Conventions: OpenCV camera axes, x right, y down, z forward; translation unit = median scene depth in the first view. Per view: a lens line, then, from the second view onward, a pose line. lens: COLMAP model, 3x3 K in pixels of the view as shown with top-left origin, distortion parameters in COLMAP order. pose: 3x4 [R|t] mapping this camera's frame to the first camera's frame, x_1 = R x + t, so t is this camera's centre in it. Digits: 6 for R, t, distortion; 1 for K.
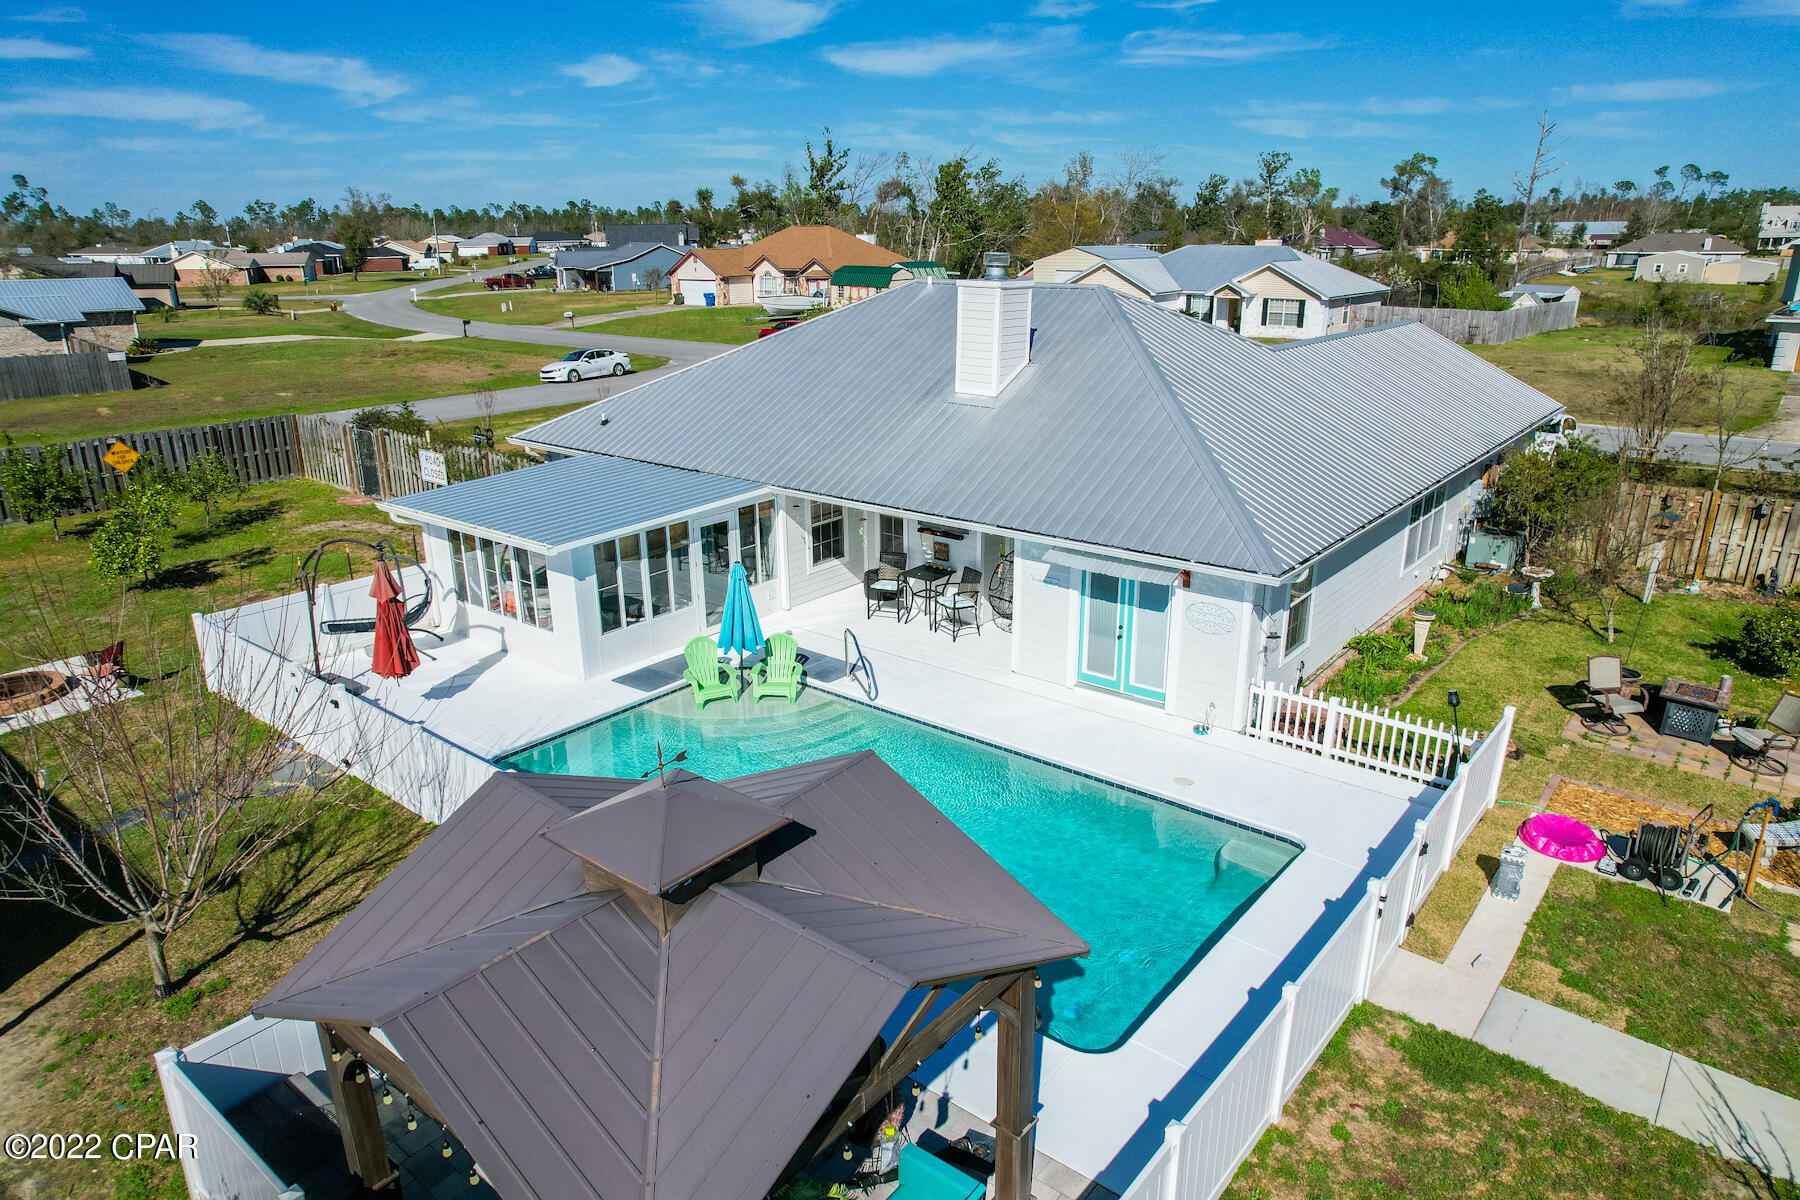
lens RADIAL K [[1150.7, 0, 902.4], [0, 1150.7, 603.8], [0, 0, 1]] dist [-0.078986, 0.071383]
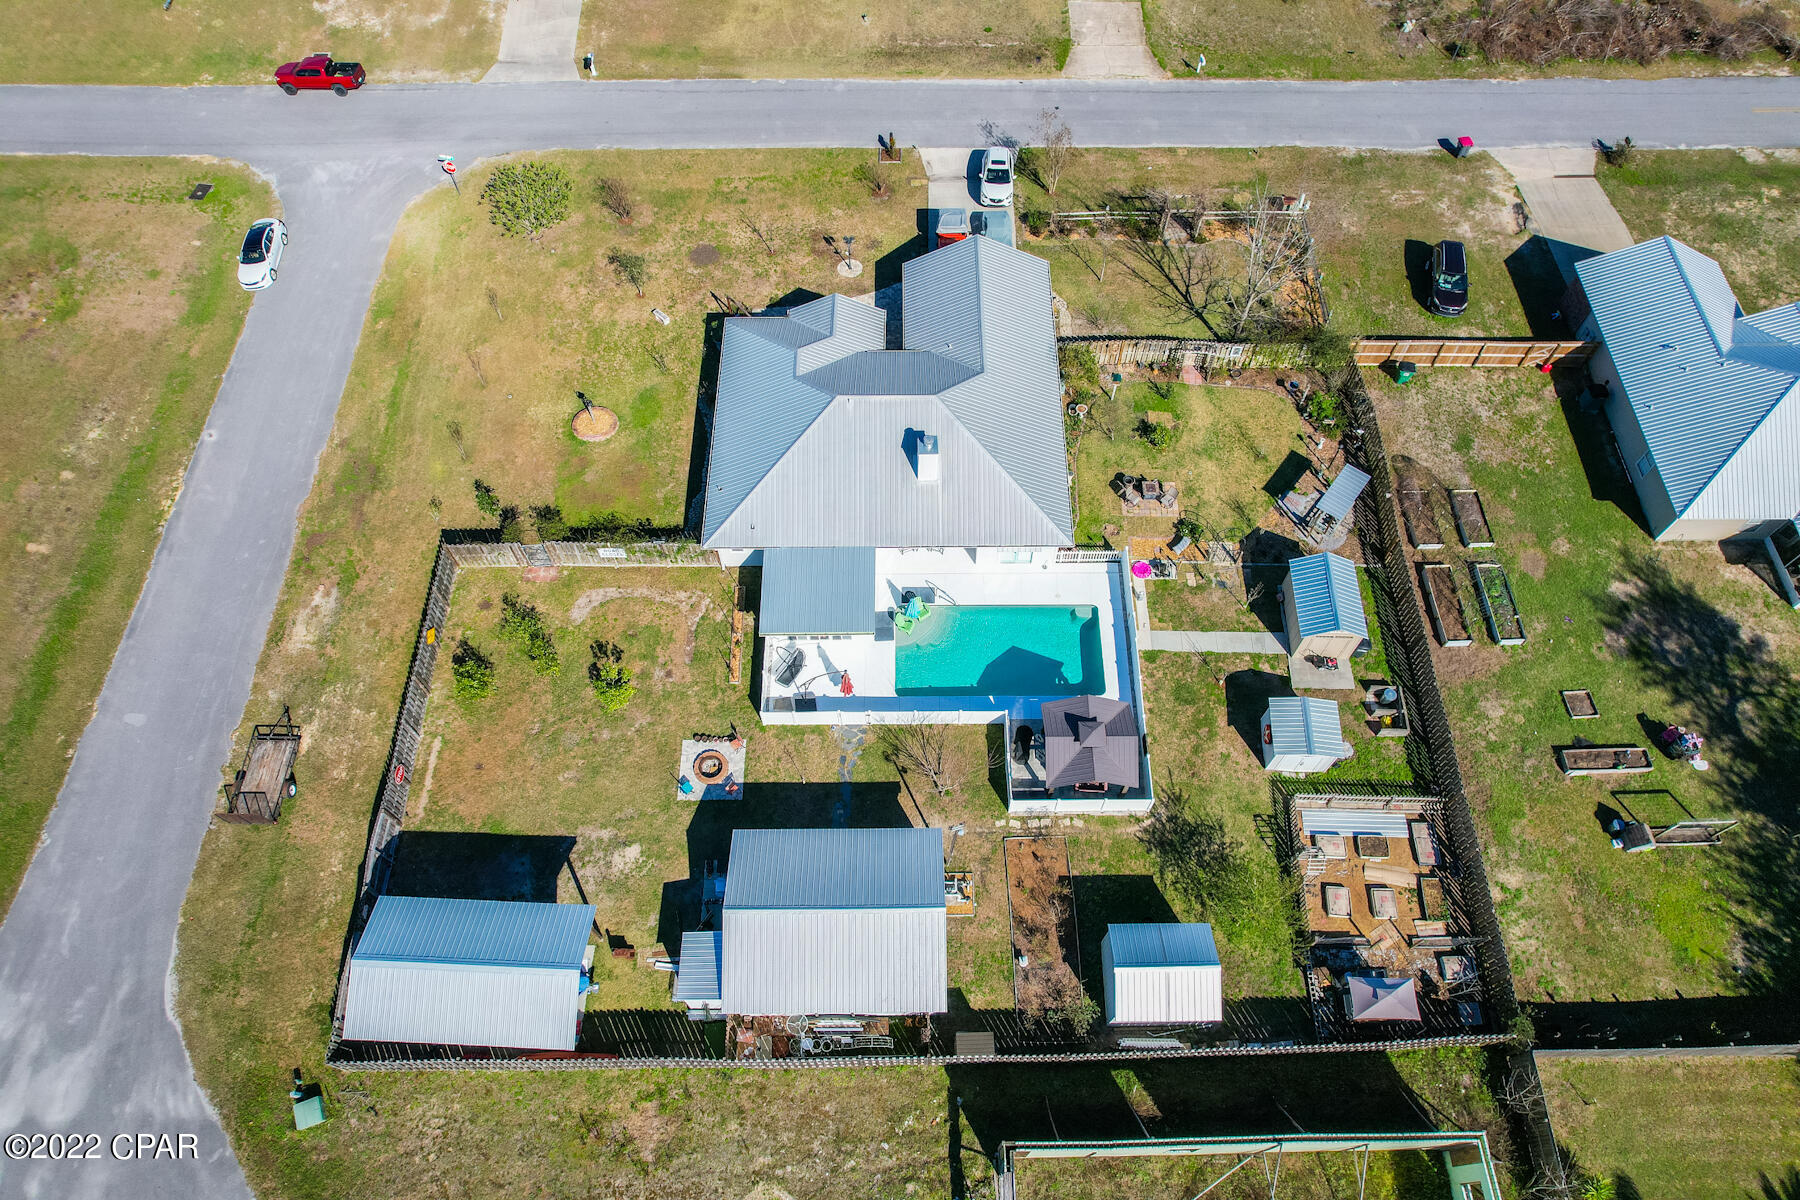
lens RADIAL K [[1150.7, 0, 902.4], [0, 1150.7, 603.8], [0, 0, 1]] dist [-0.078986, 0.071383]
pose [[0.775542, -0.548353, 0.312801, -0.979832], [0.203636, 0.686301, 0.698229, -1.872657], [-0.597551, -0.477808, 0.643919, -0.820823]]
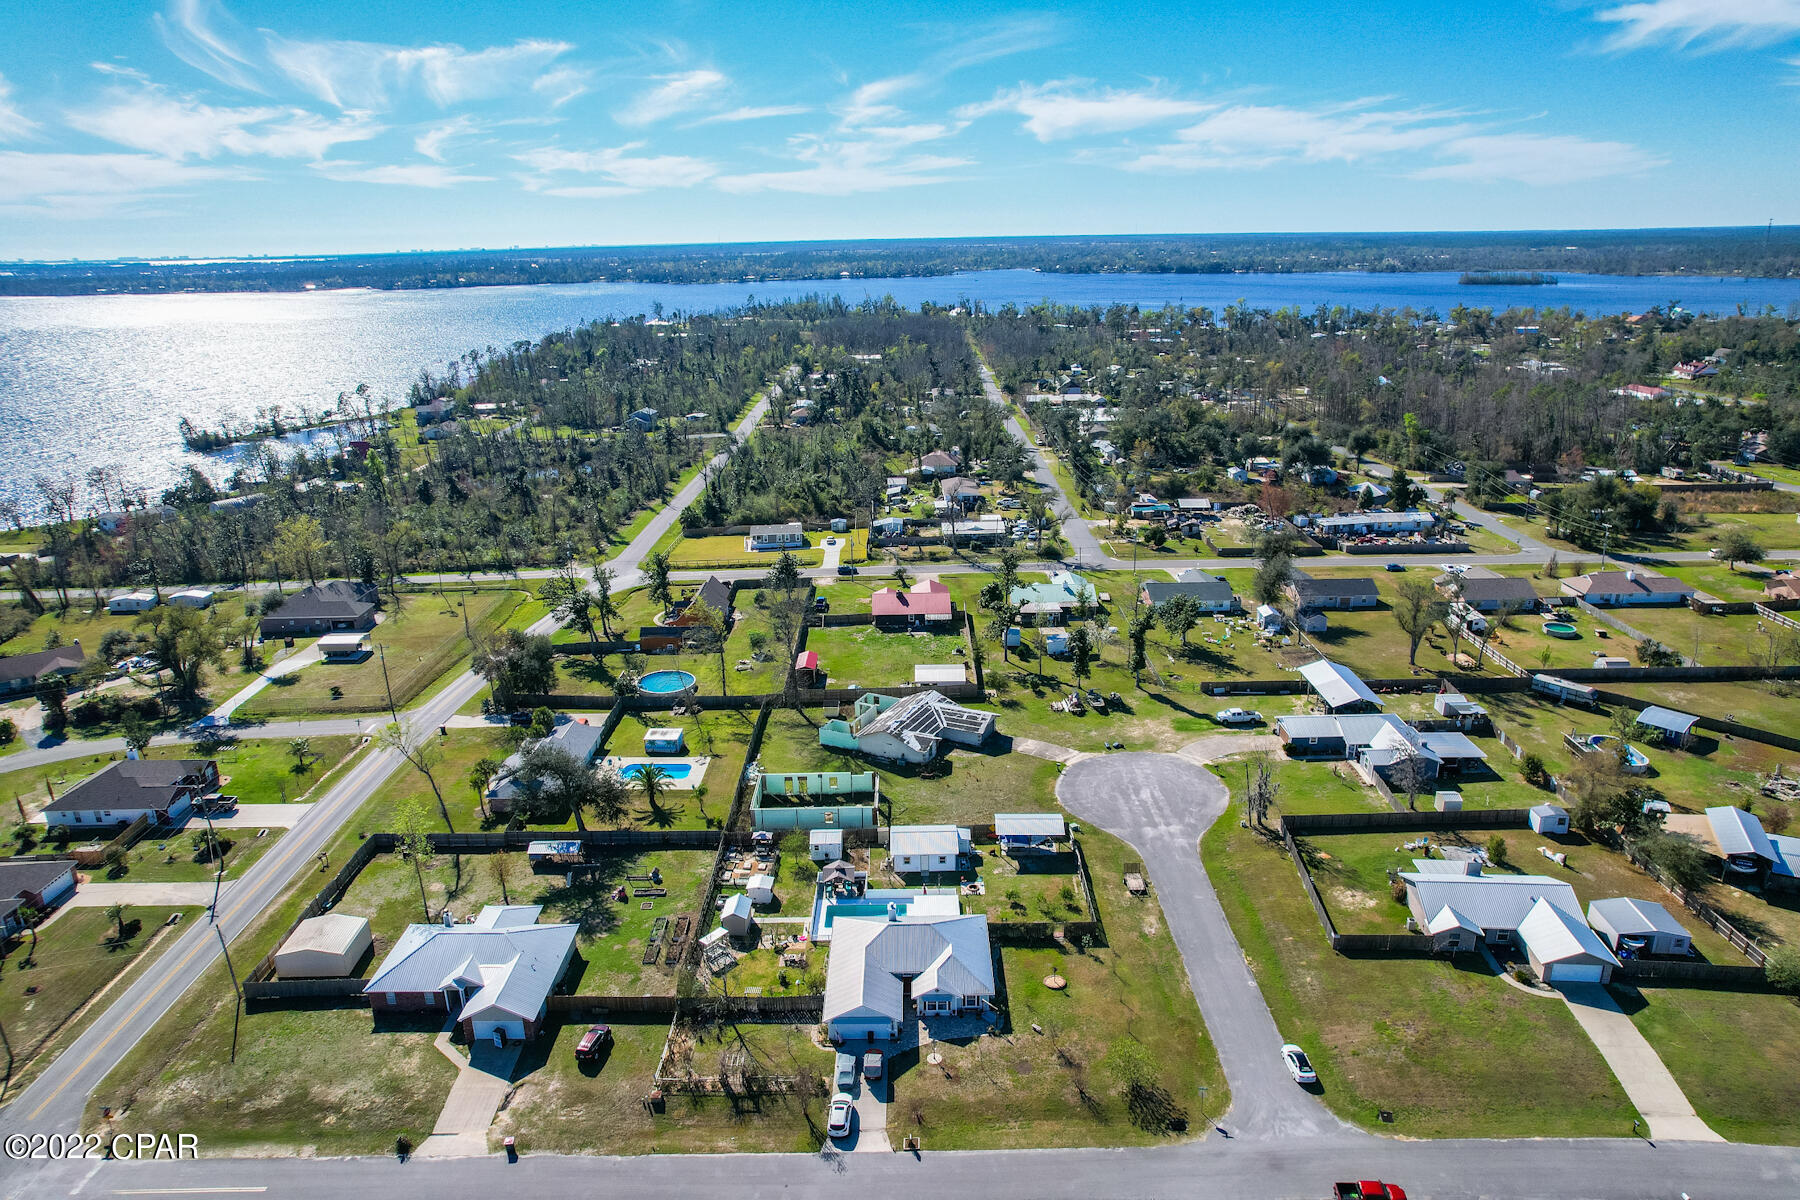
lens RADIAL K [[1150.7, 0, 902.4], [0, 1150.7, 603.8], [0, 0, 1]] dist [-0.078986, 0.071383]
pose [[-0.777626, 0.212160, -0.591849, 3.445290], [-0.175343, 0.830815, 0.528205, -5.052037], [0.603781, 0.514523, -0.608863, 4.045148]]
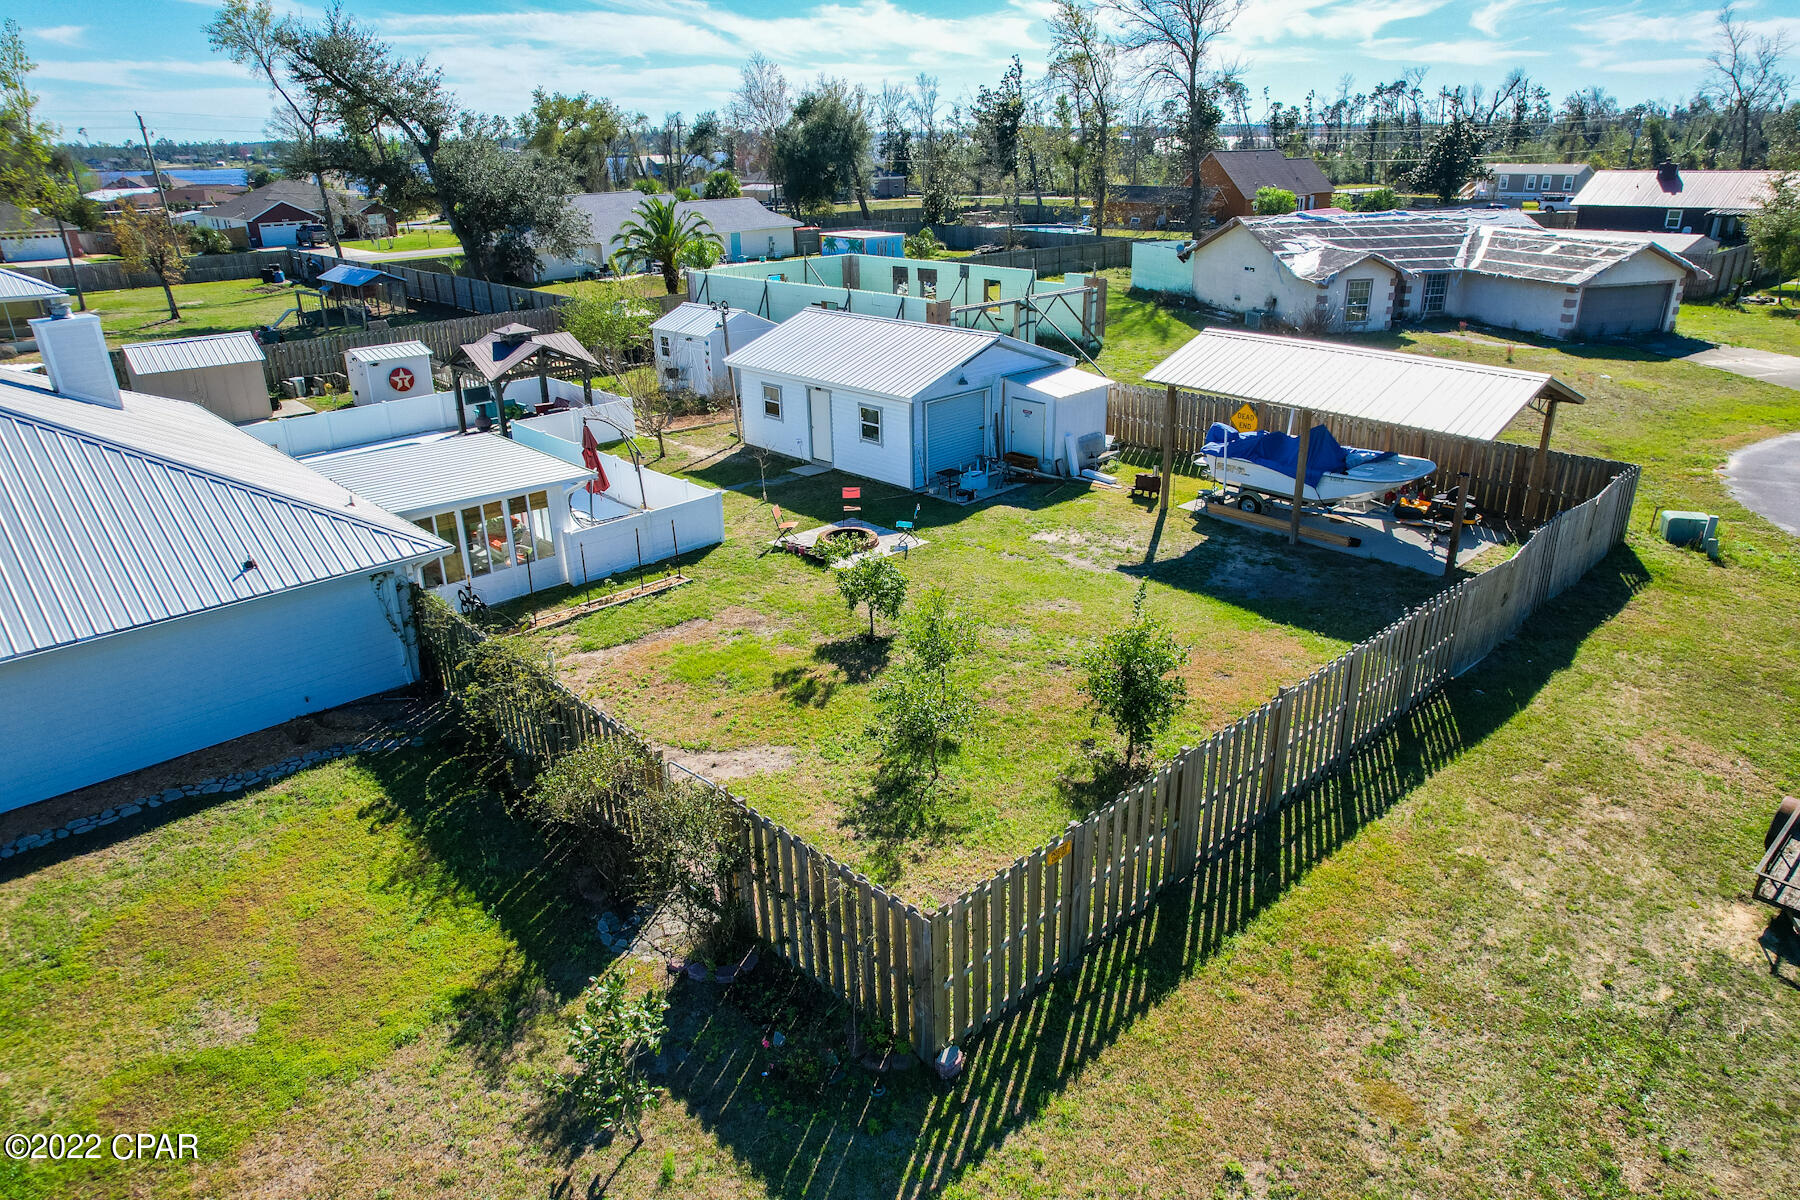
lens RADIAL K [[1150.7, 0, 902.4], [0, 1150.7, 603.8], [0, 0, 1]] dist [-0.078986, 0.071383]
pose [[-0.992289, -0.027854, 0.120775, -0.950951], [0.057536, 0.759560, 0.647888, -0.776348], [-0.109782, 0.649841, -0.752100, 1.999611]]
